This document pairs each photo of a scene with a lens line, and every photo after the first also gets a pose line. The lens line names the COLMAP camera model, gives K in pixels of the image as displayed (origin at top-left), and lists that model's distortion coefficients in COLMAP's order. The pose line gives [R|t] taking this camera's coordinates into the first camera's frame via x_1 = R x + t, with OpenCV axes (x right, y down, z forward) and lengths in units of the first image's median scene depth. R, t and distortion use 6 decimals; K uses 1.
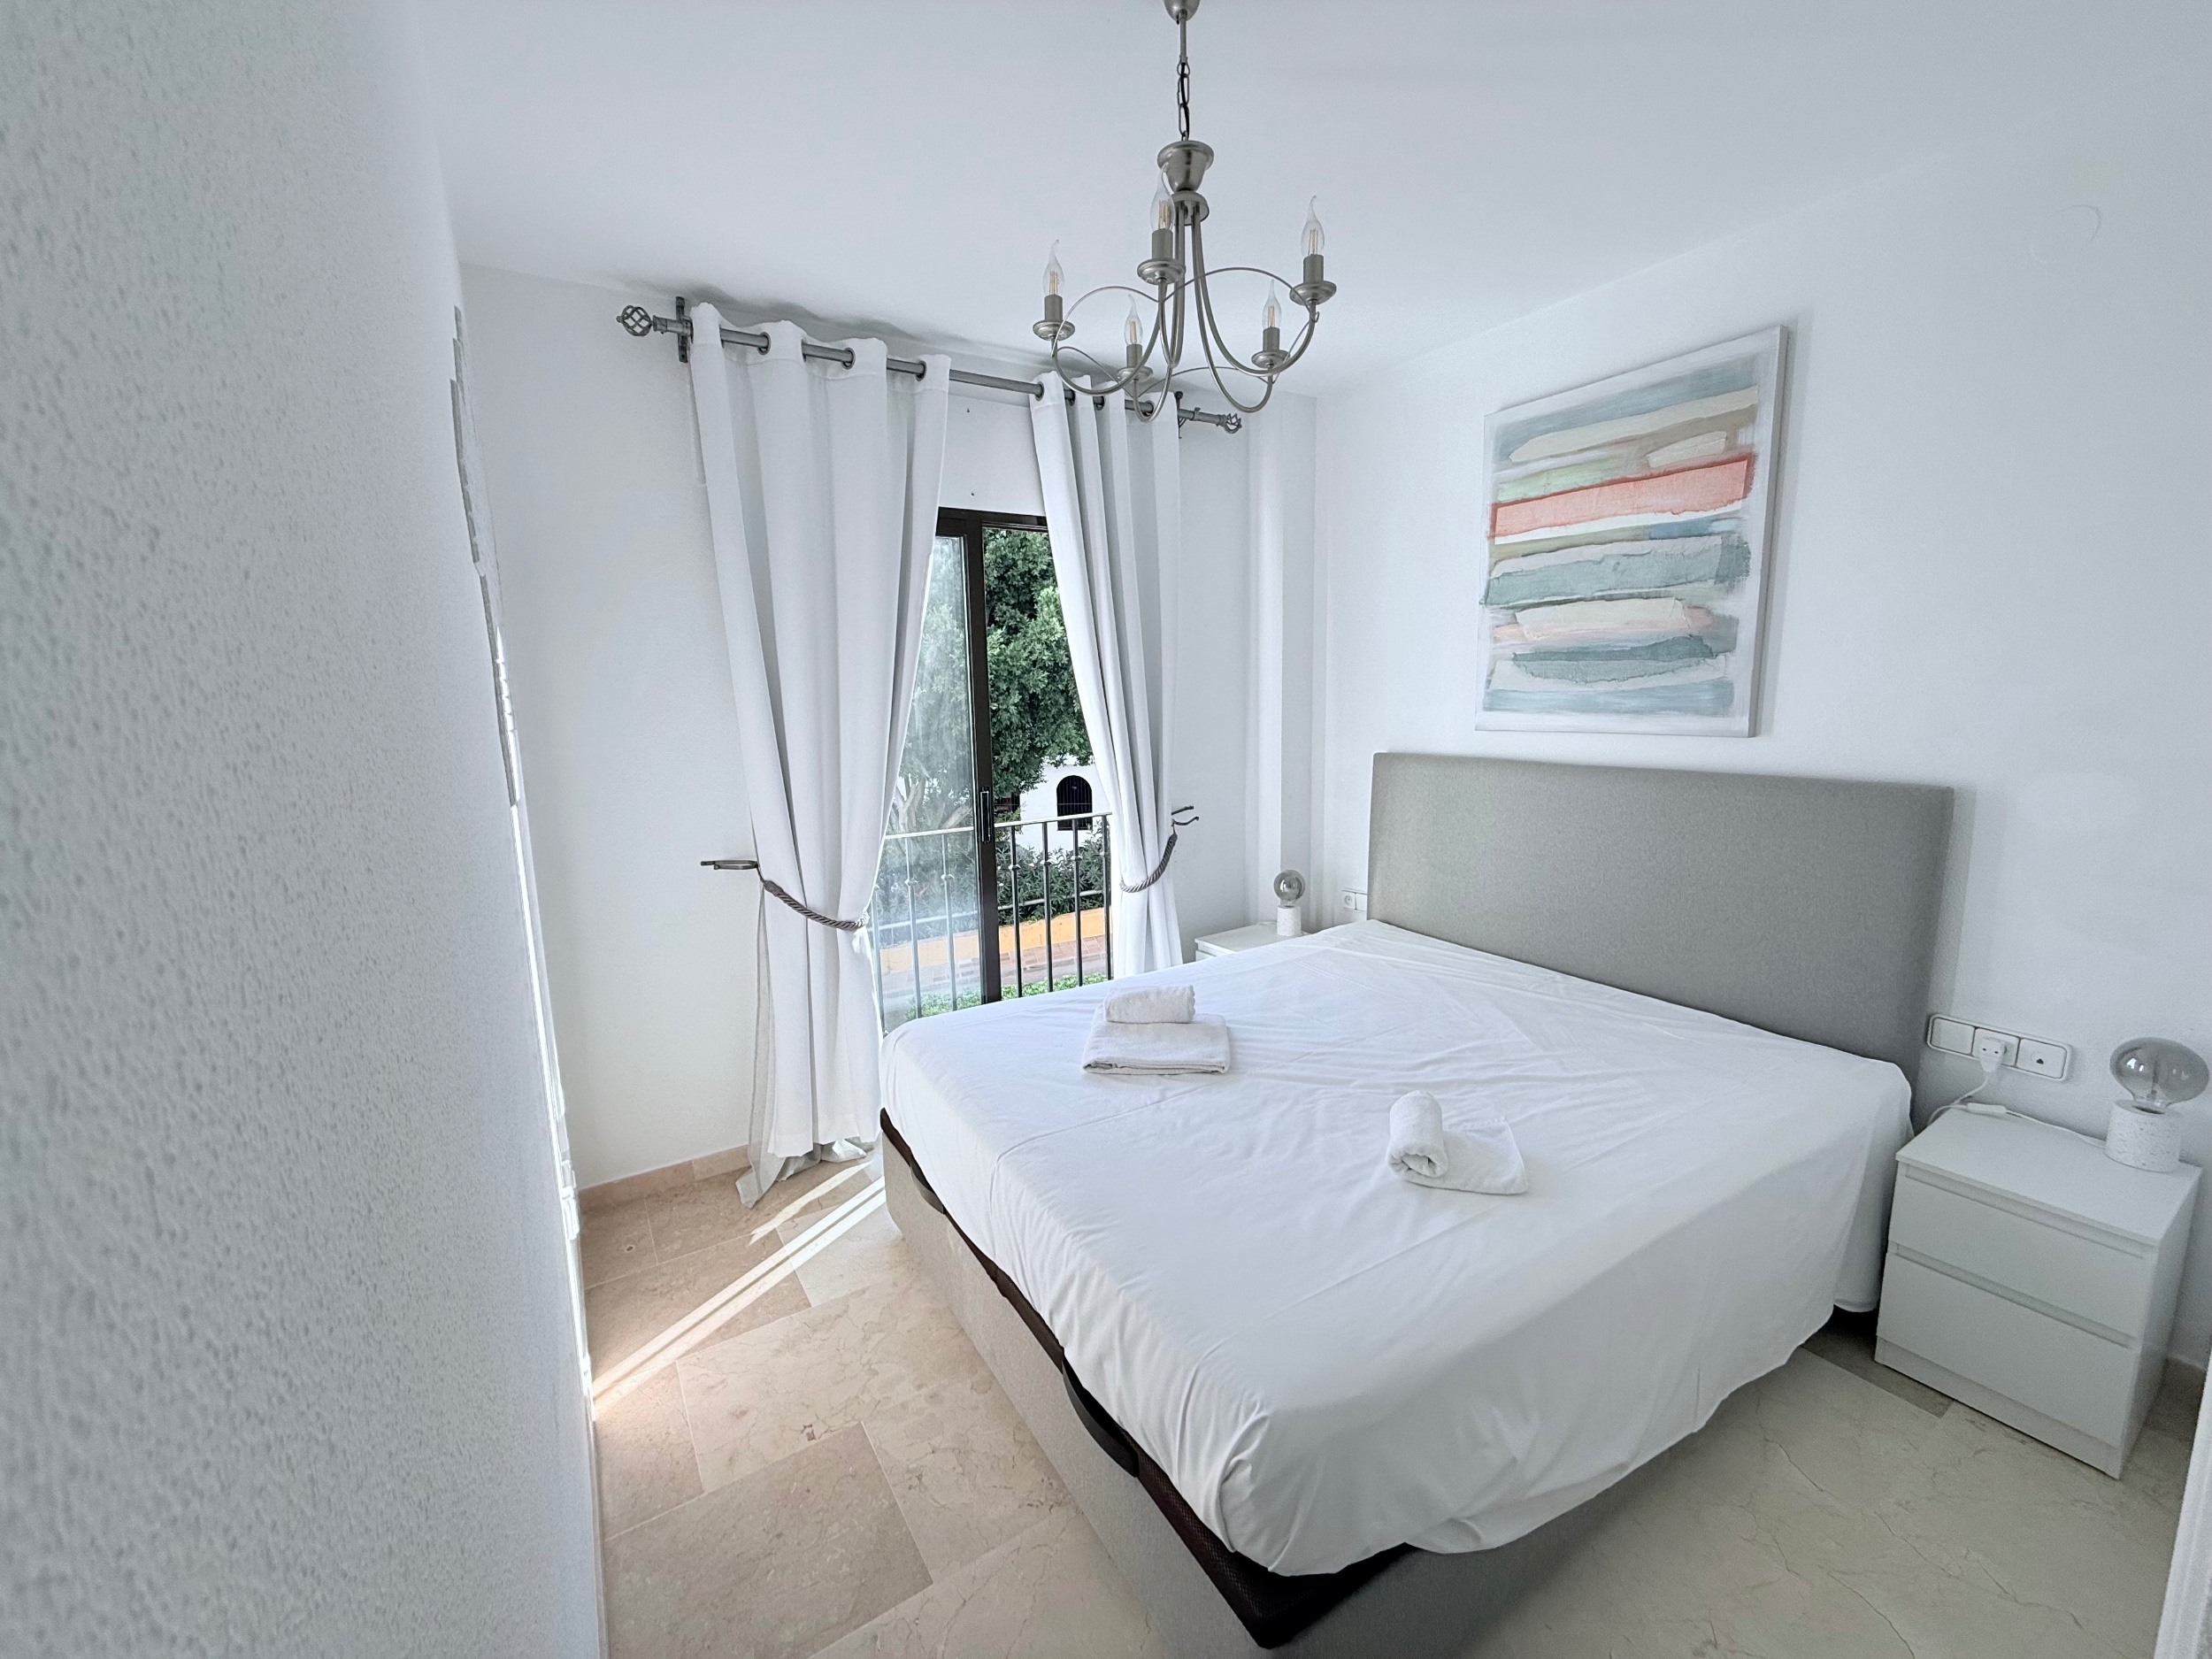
lens RADIAL K [[879.0, 0, 1107.7], [0, 879.0, 831.8], [0, 0, 1]] dist [-0.006214, -0.000447]
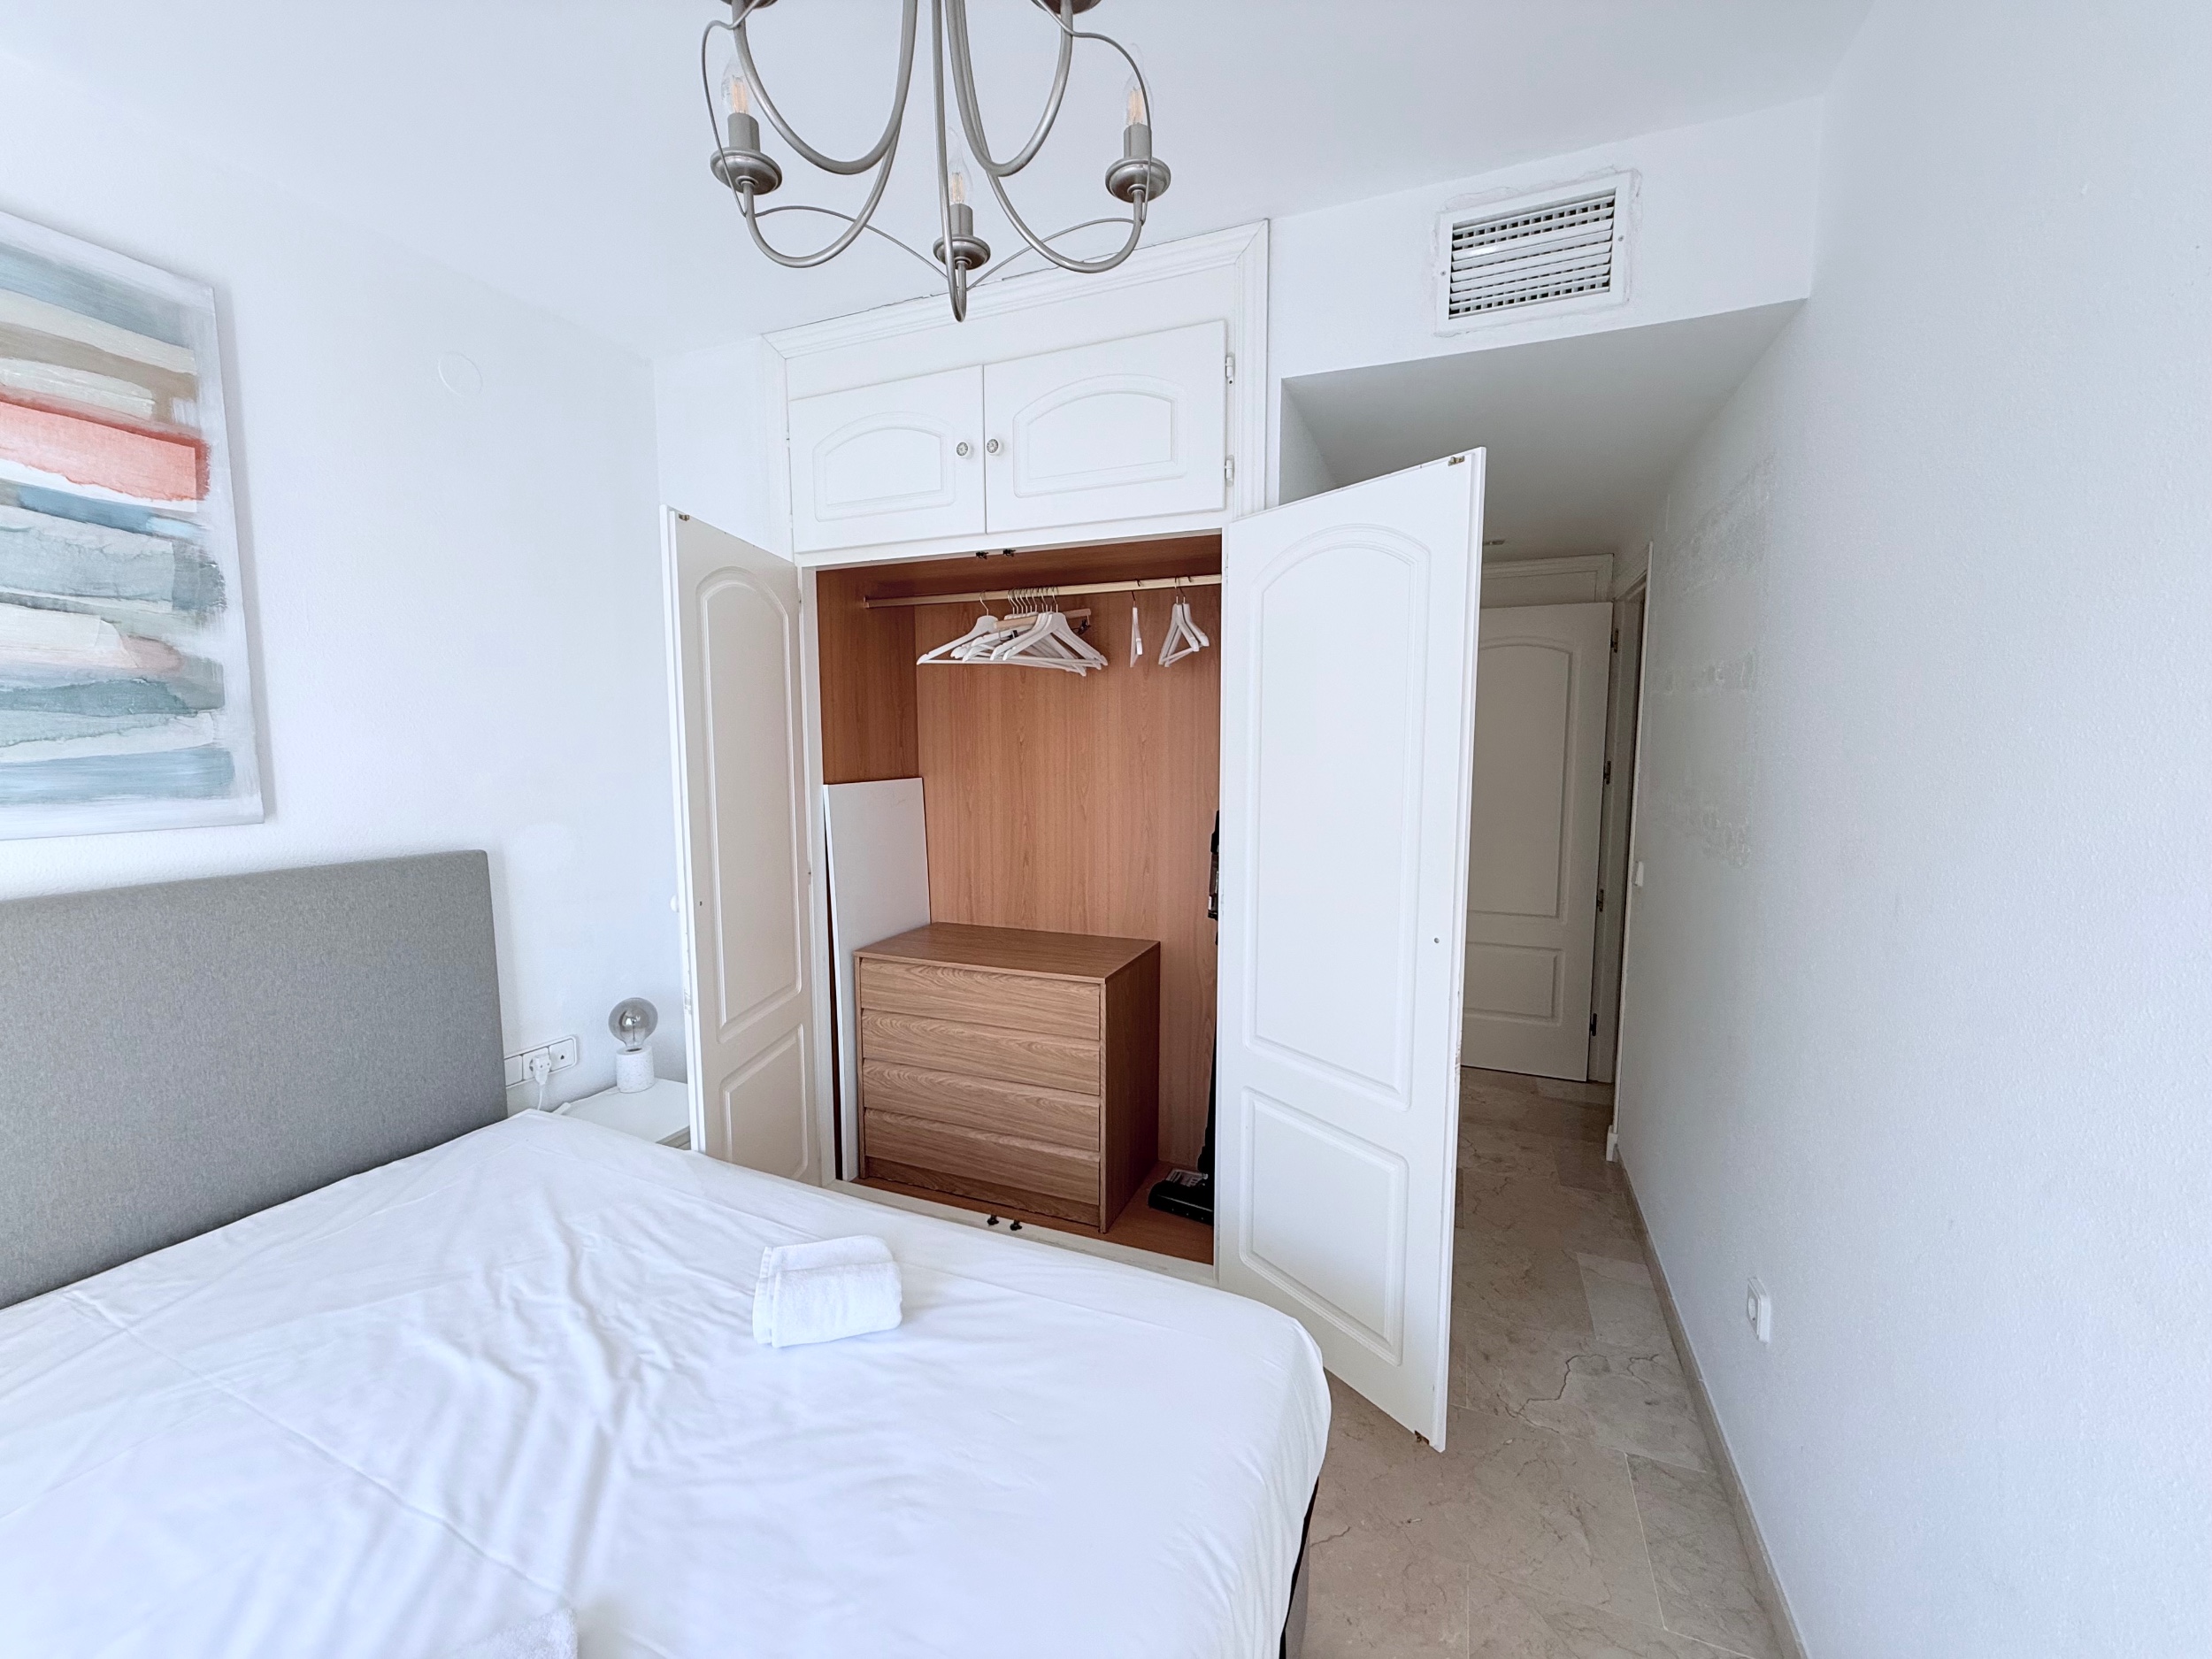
lens RADIAL K [[879.0, 0, 1107.4], [0, 879.0, 830.3], [0, 0, 1]] dist [-0.006214, -0.000447]
pose [[-0.571968, -0.057333, 0.818270, -0.300413], [0.140624, 0.975932, 0.166676, -0.124136], [-0.808132, 0.210402, -0.550139, 0.820863]]
